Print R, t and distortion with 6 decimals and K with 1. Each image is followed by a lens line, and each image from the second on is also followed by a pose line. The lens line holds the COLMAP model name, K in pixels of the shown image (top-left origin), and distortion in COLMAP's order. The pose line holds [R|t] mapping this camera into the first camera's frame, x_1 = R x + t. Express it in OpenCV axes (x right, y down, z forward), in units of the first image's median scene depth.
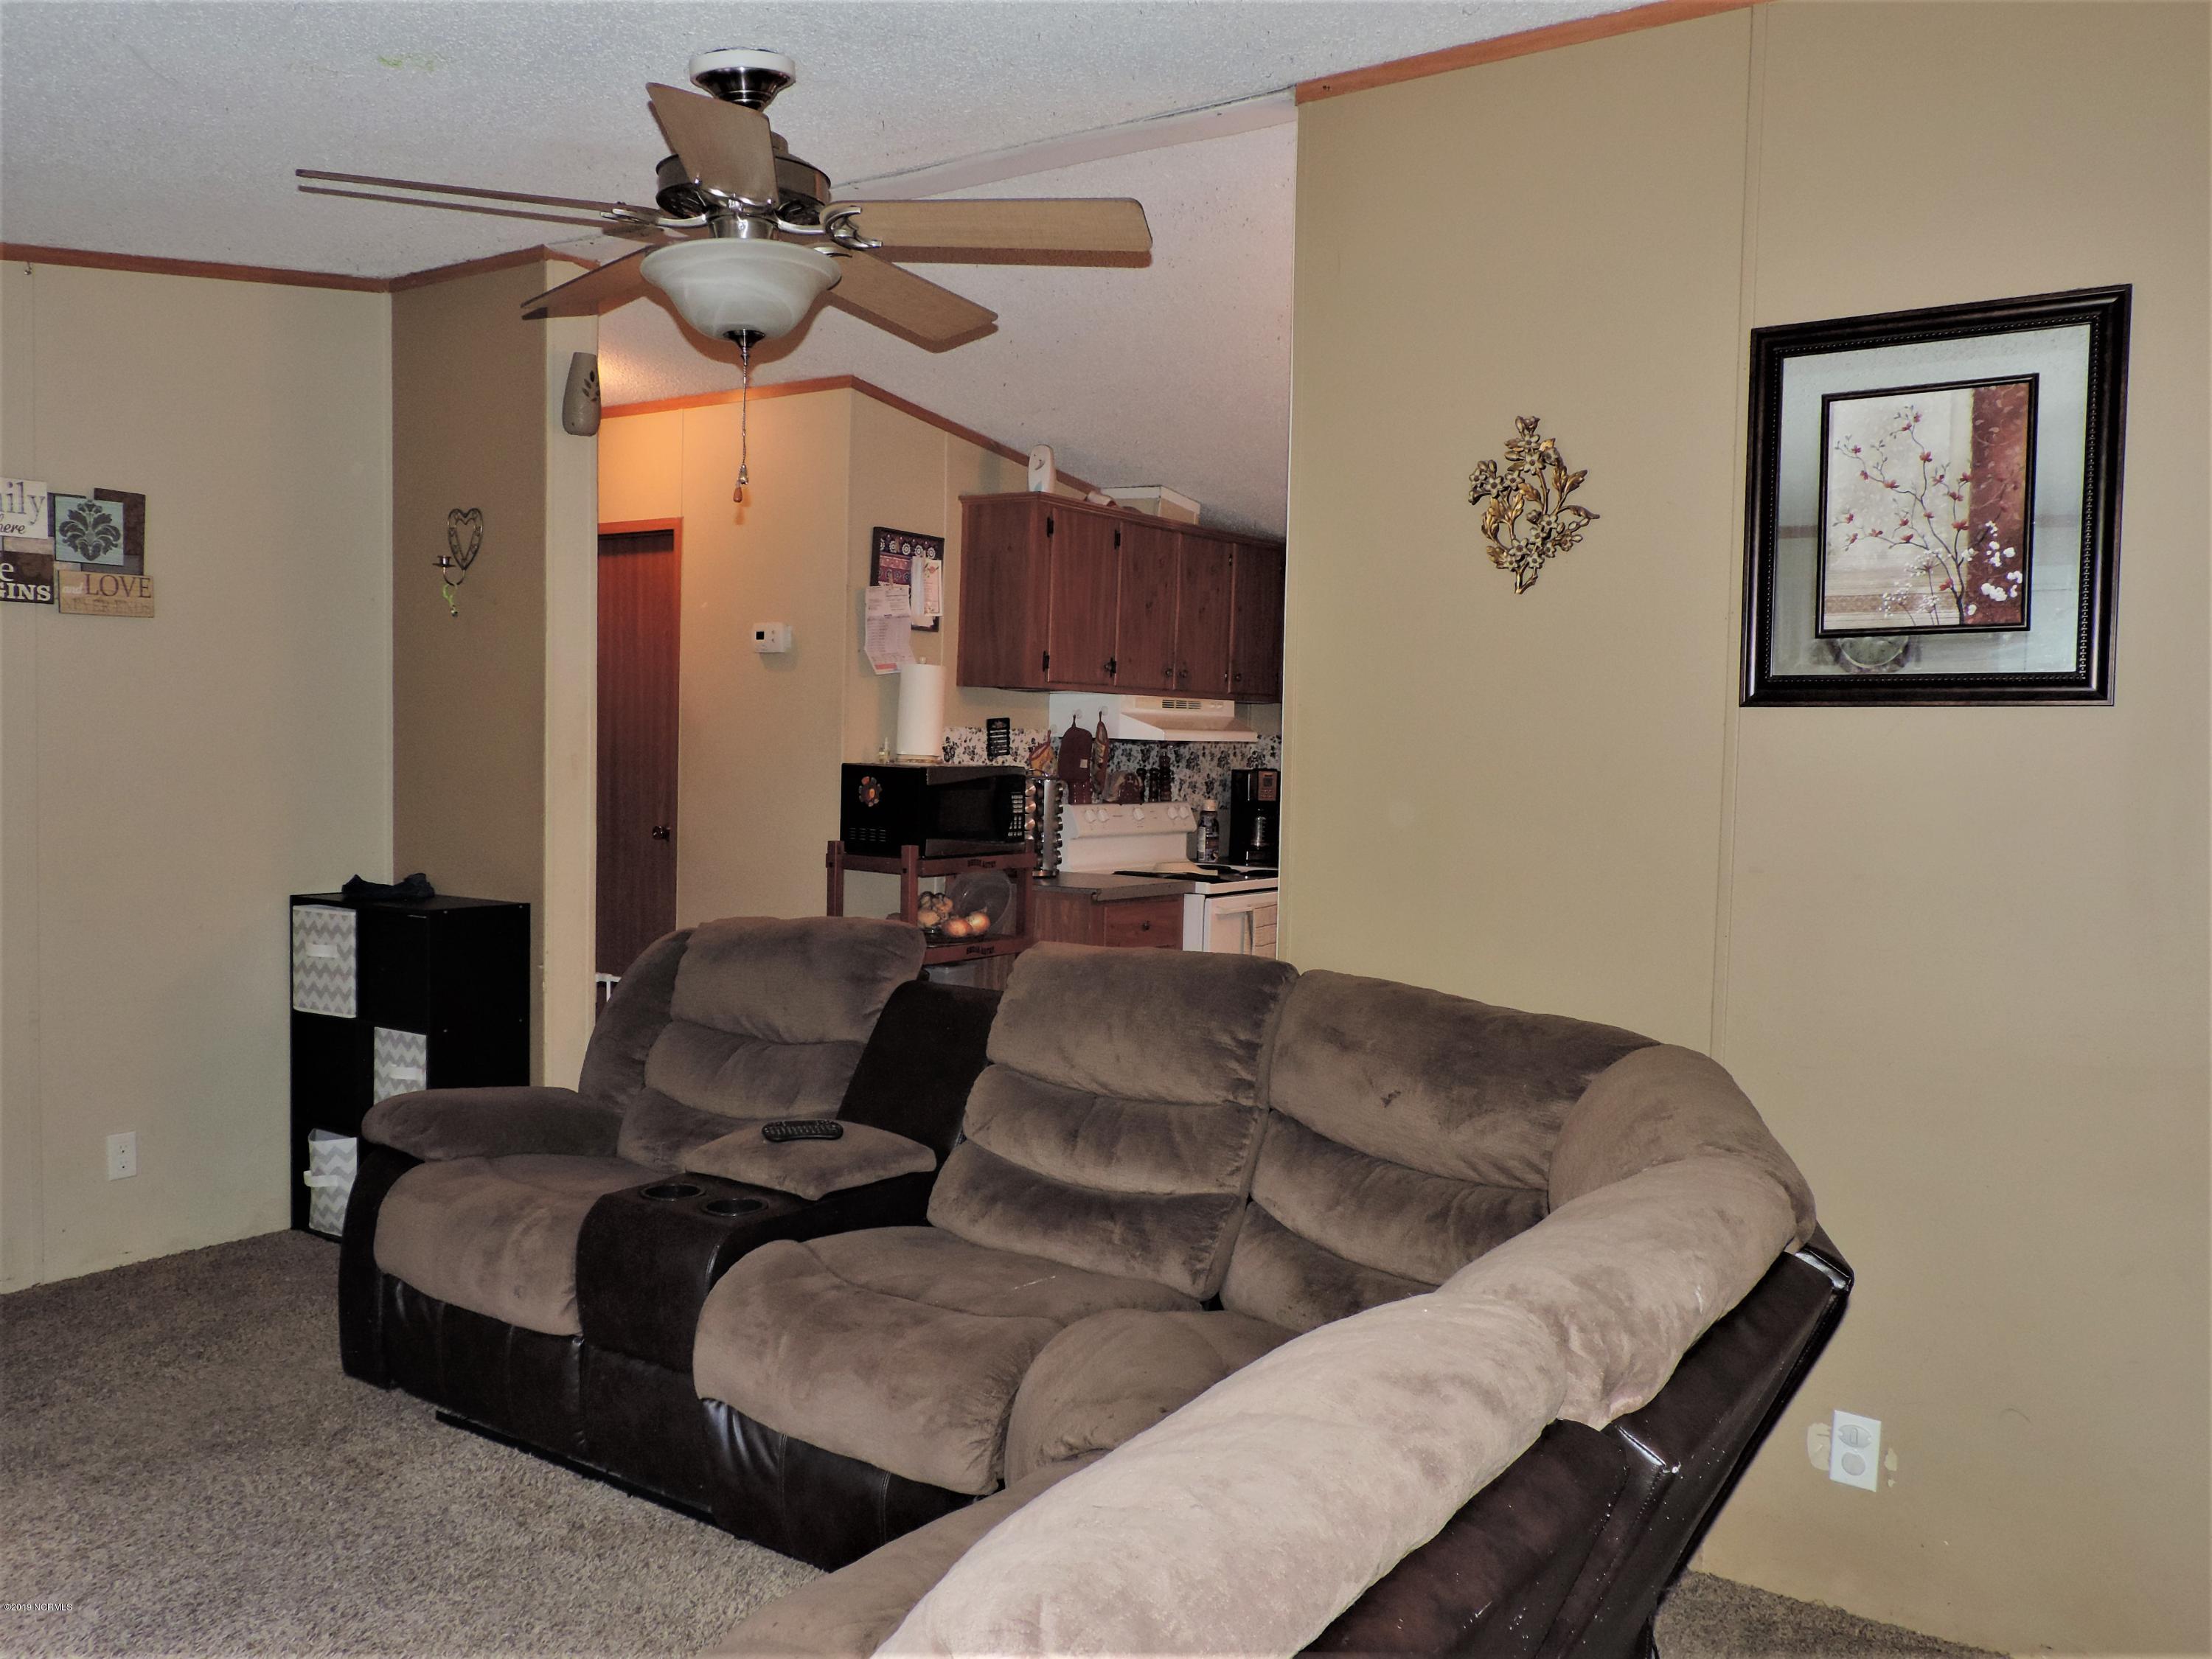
lens RADIAL K [[1808.7, 0, 1106.0], [0, 1808.7, 829.5], [0, 0, 1]] dist [-0.005296, -0.002259]
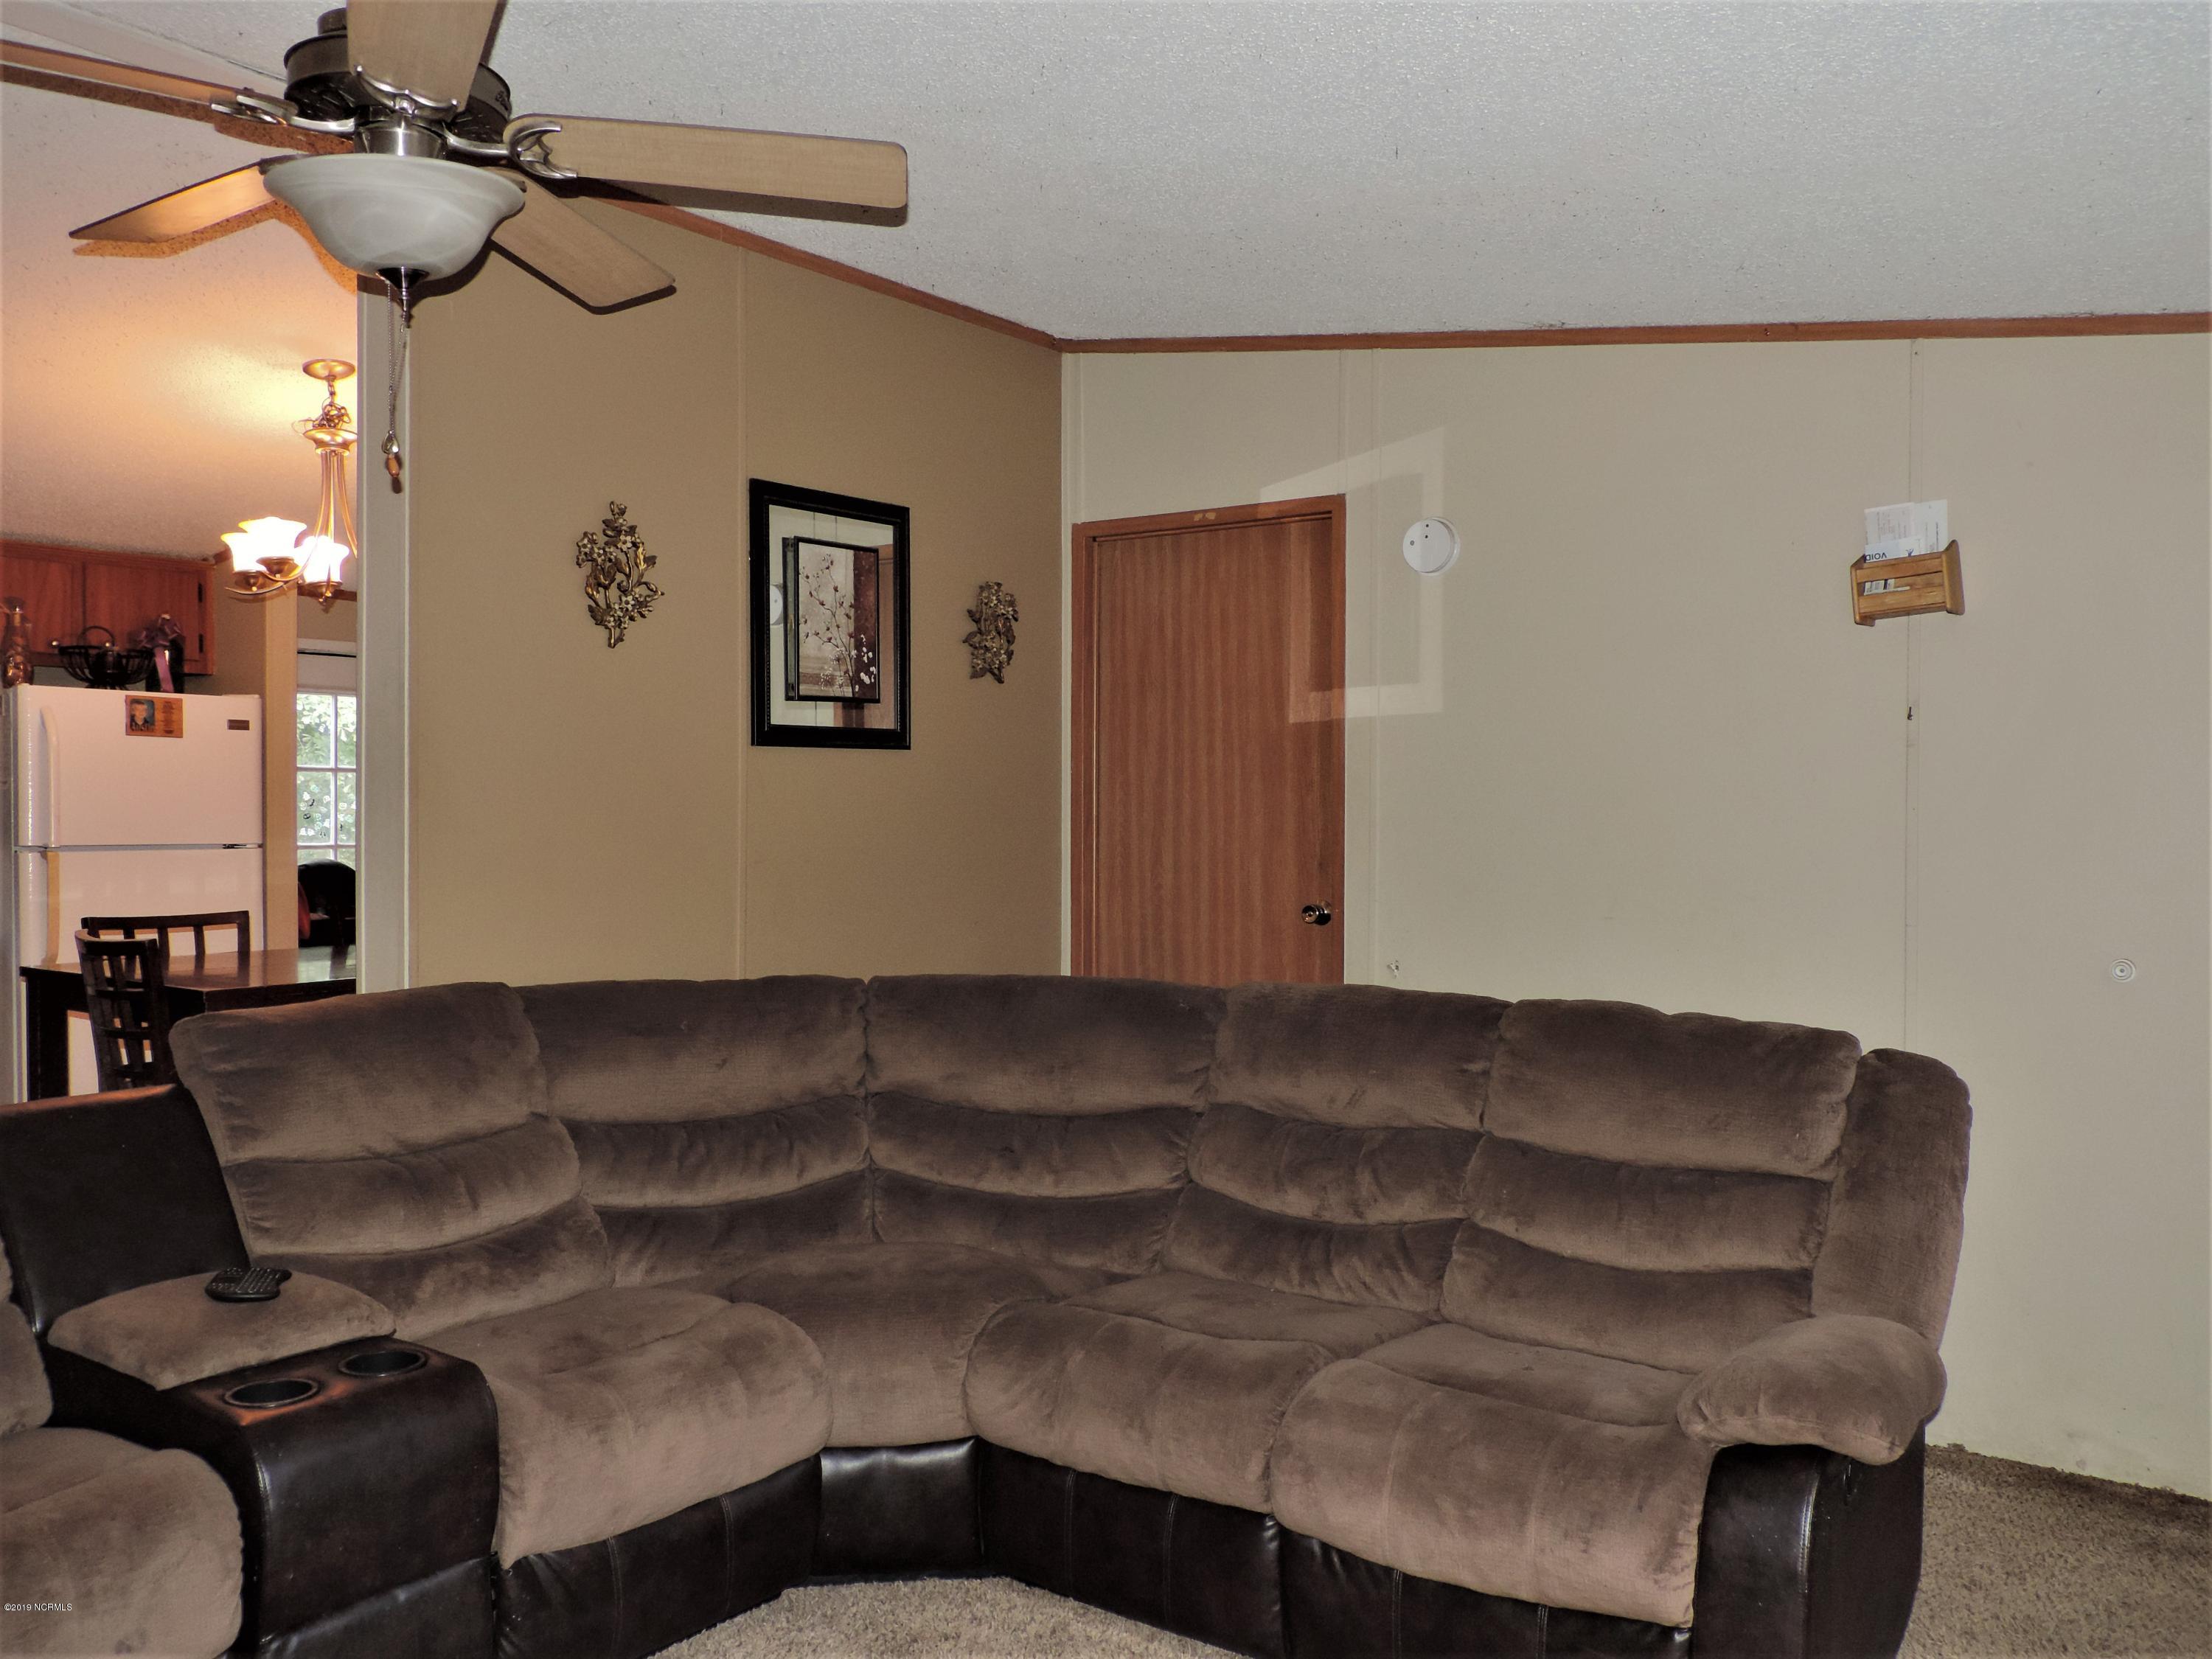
lens RADIAL K [[1808.7, 0, 1106.0], [0, 1808.7, 829.5], [0, 0, 1]] dist [-0.005296, -0.002259]
pose [[0.028746, -0.028367, 0.999184, -1.107941], [0.052912, 0.998239, 0.026818, -0.028223], [-0.998185, 0.052098, 0.030197, 0.734322]]
